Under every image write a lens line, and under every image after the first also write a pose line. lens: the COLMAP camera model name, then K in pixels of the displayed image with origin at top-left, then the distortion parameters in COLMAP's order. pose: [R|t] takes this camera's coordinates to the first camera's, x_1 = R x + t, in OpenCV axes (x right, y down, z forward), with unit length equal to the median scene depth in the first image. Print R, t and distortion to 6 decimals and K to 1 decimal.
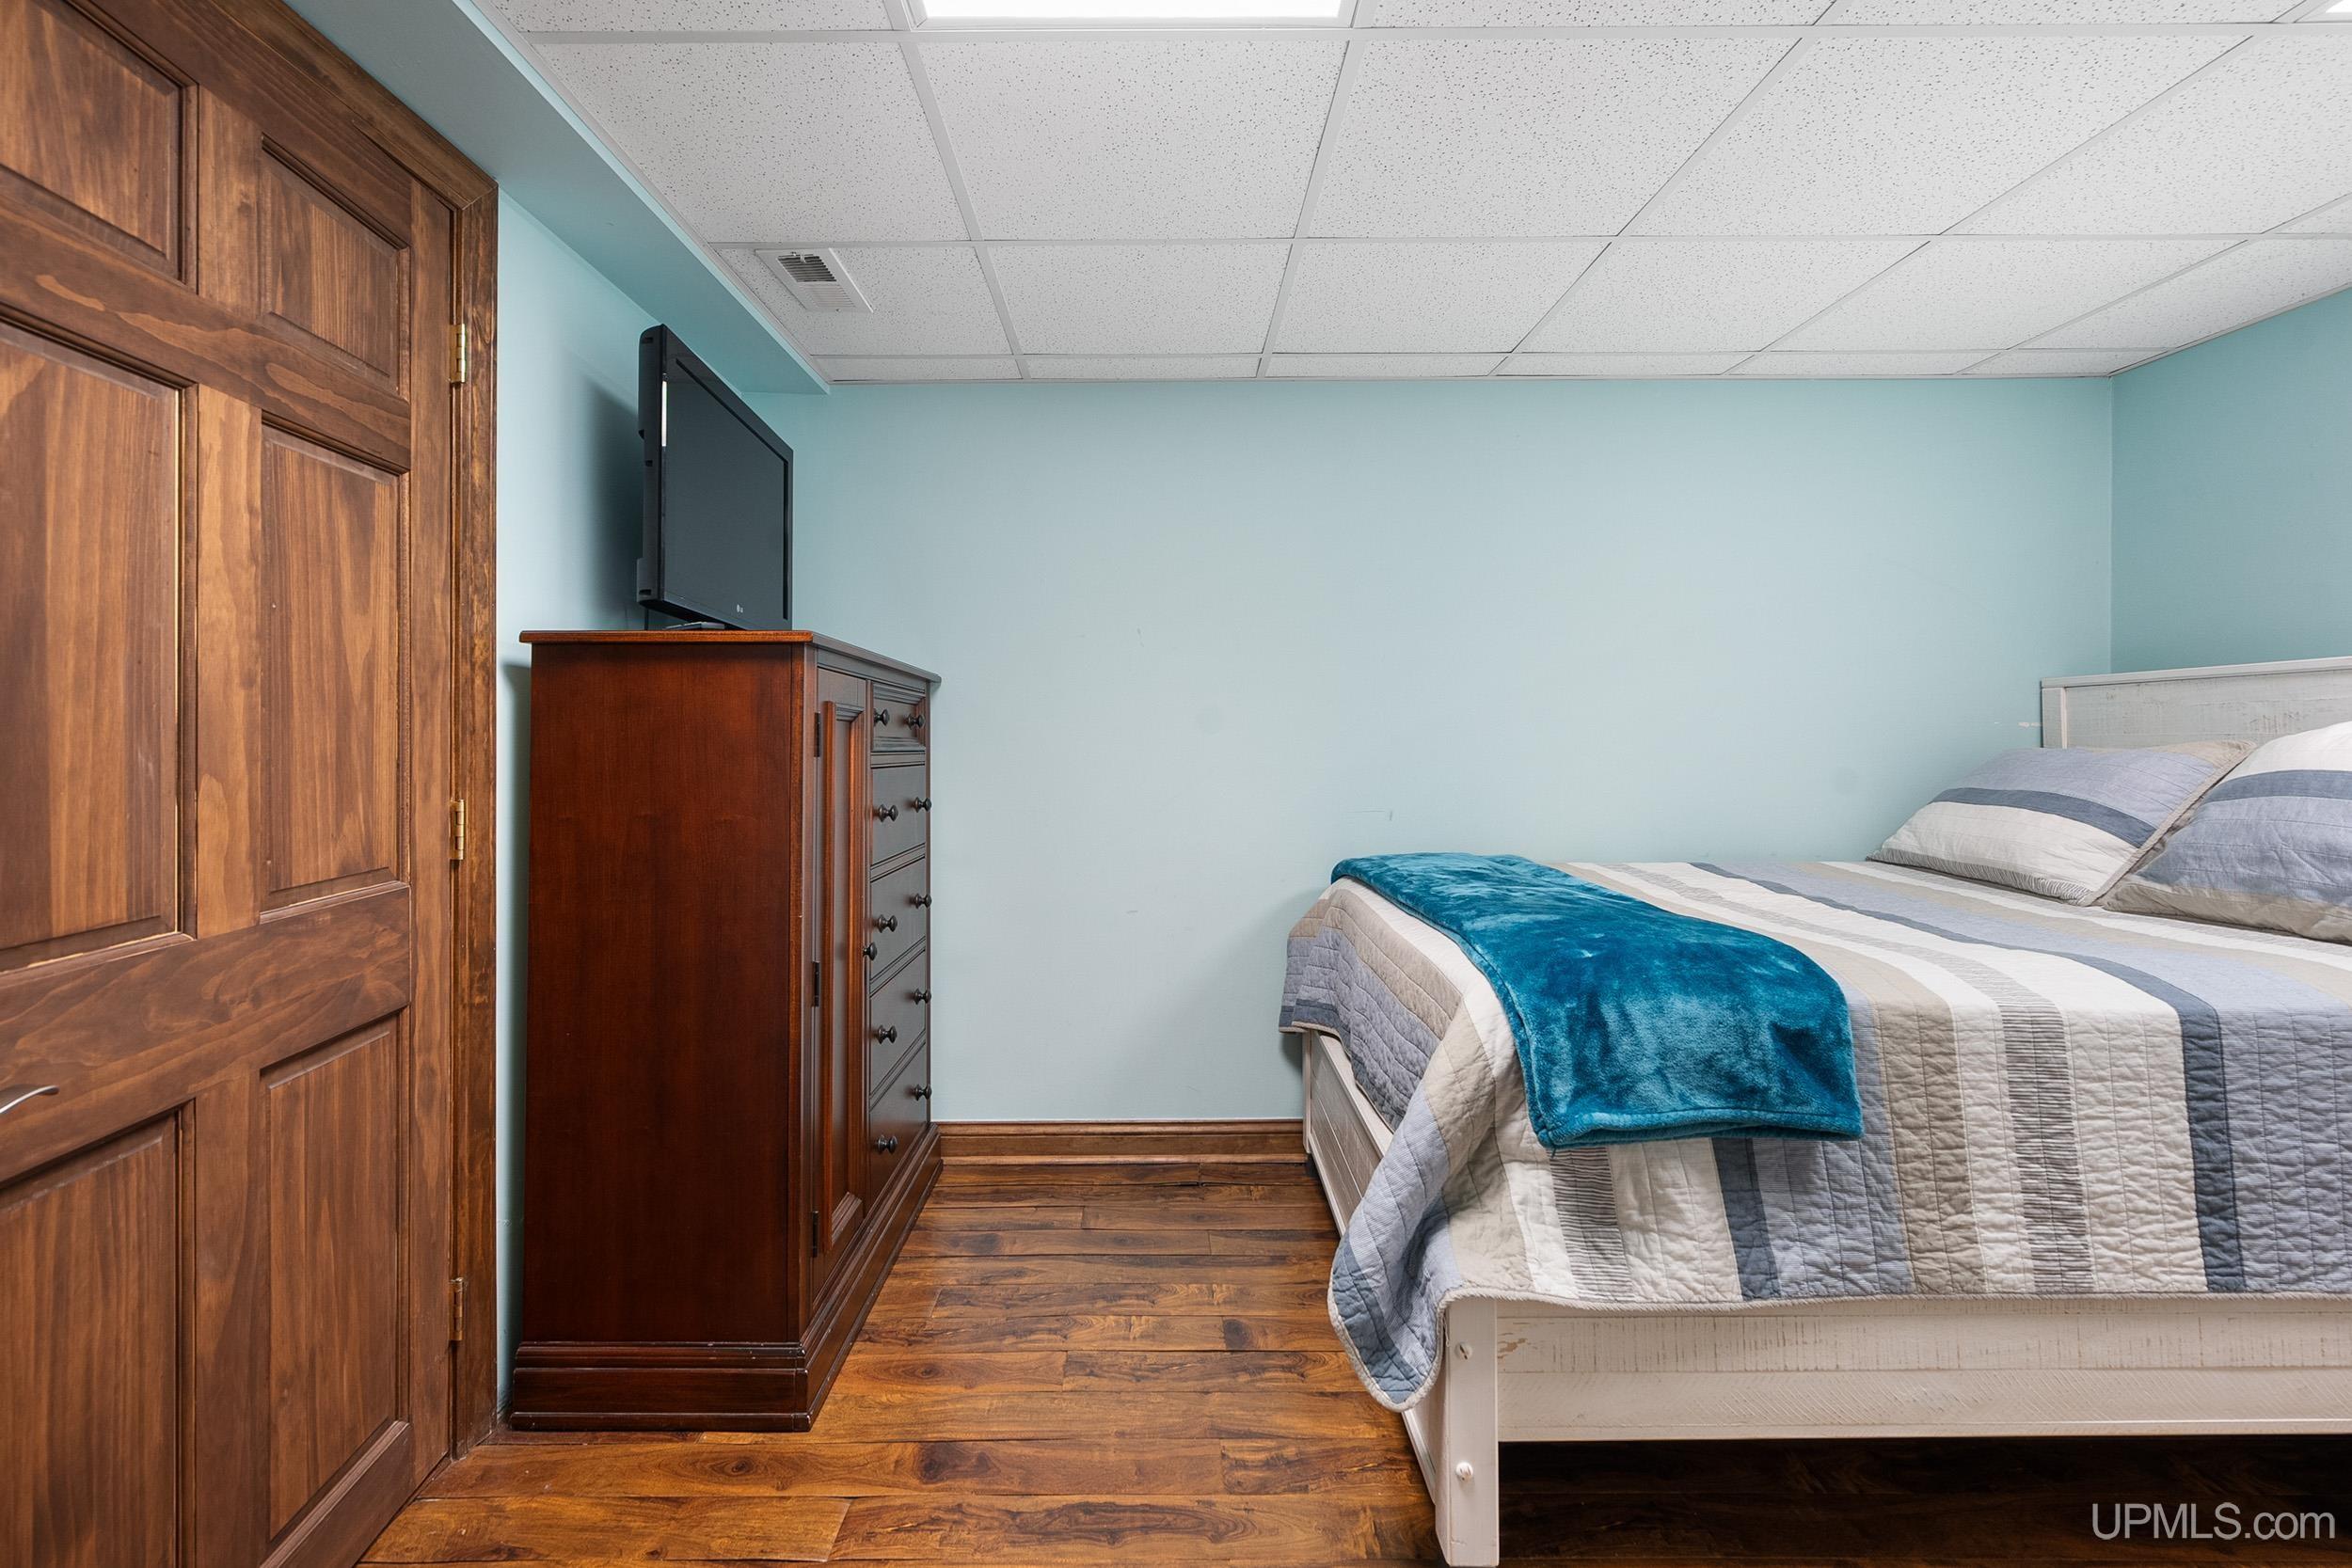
lens RADIAL K [[1141.3, 0, 1170.4], [0, 1141.3, 733.7], [0, 0, 1]] dist [0.000248, -0.000089]
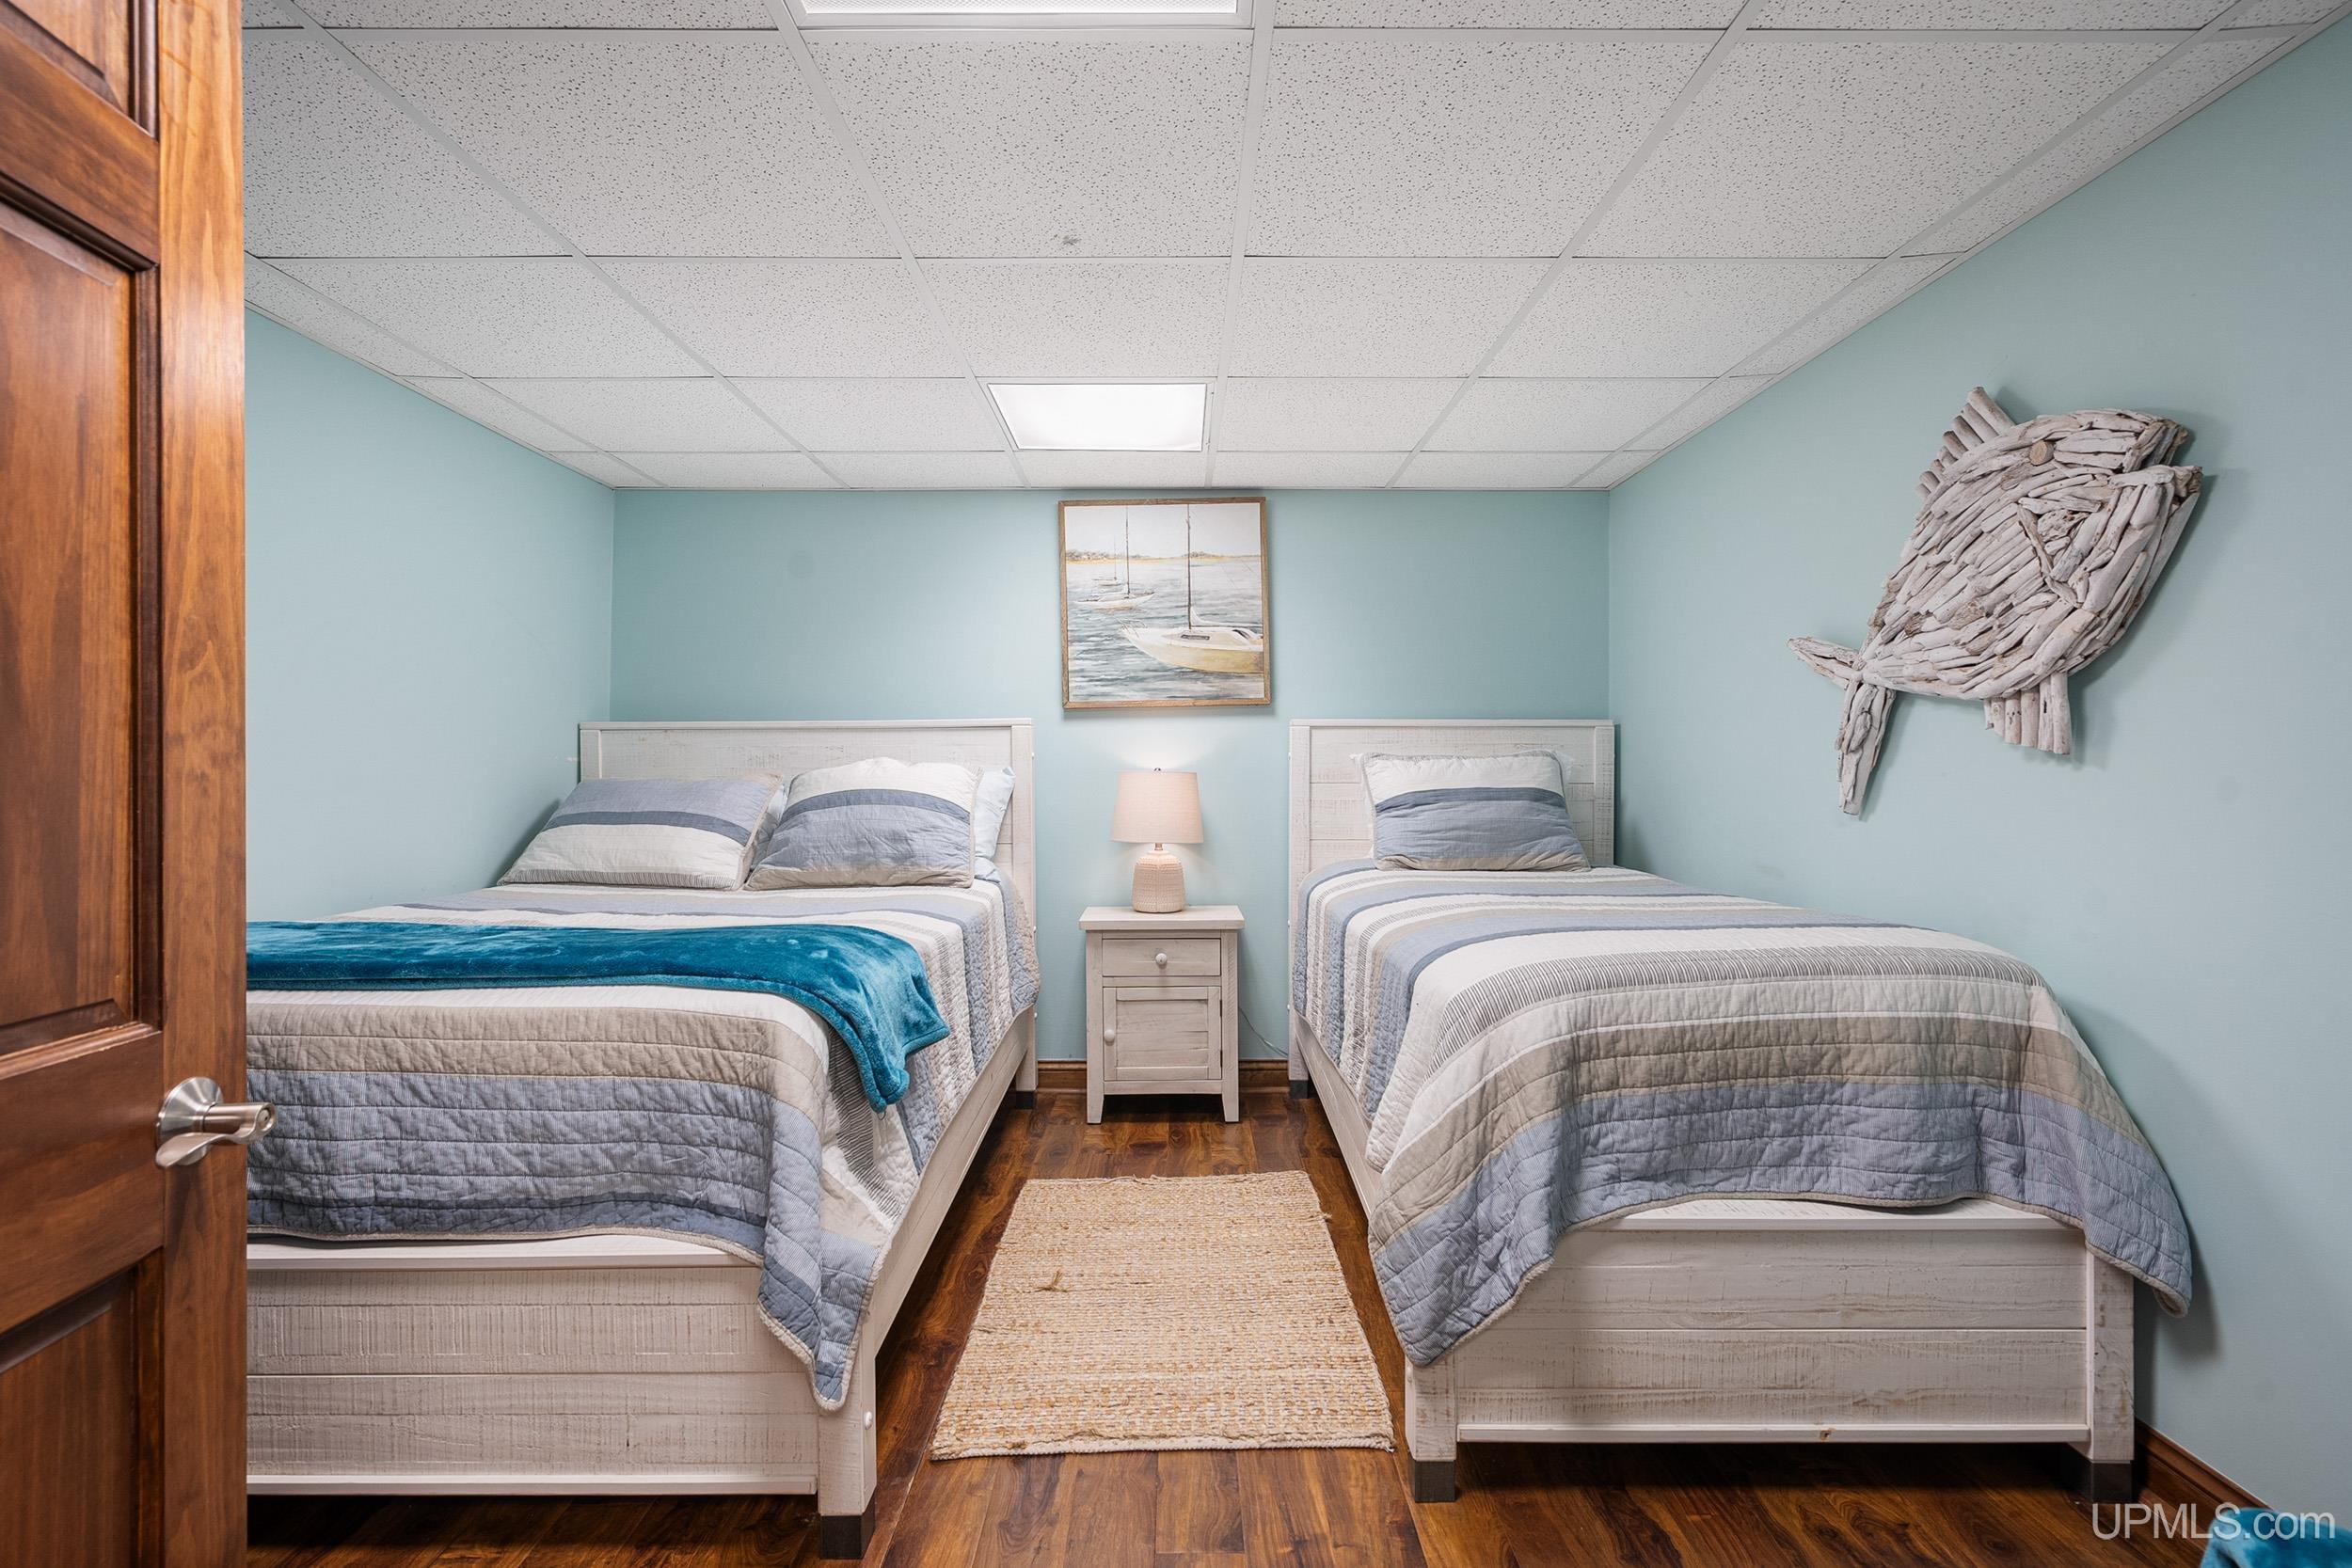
lens RADIAL K [[1111.6, 0, 1176.0], [0, 1111.6, 784.0], [0, 0, 1]] dist [0.000779, 0.000267]
pose [[0.006431, -0.017018, 0.999835, -0.639379], [-0.002046, 0.999853, 0.017031, -0.004952], [-0.999977, -0.002155, 0.006396, 0.515279]]
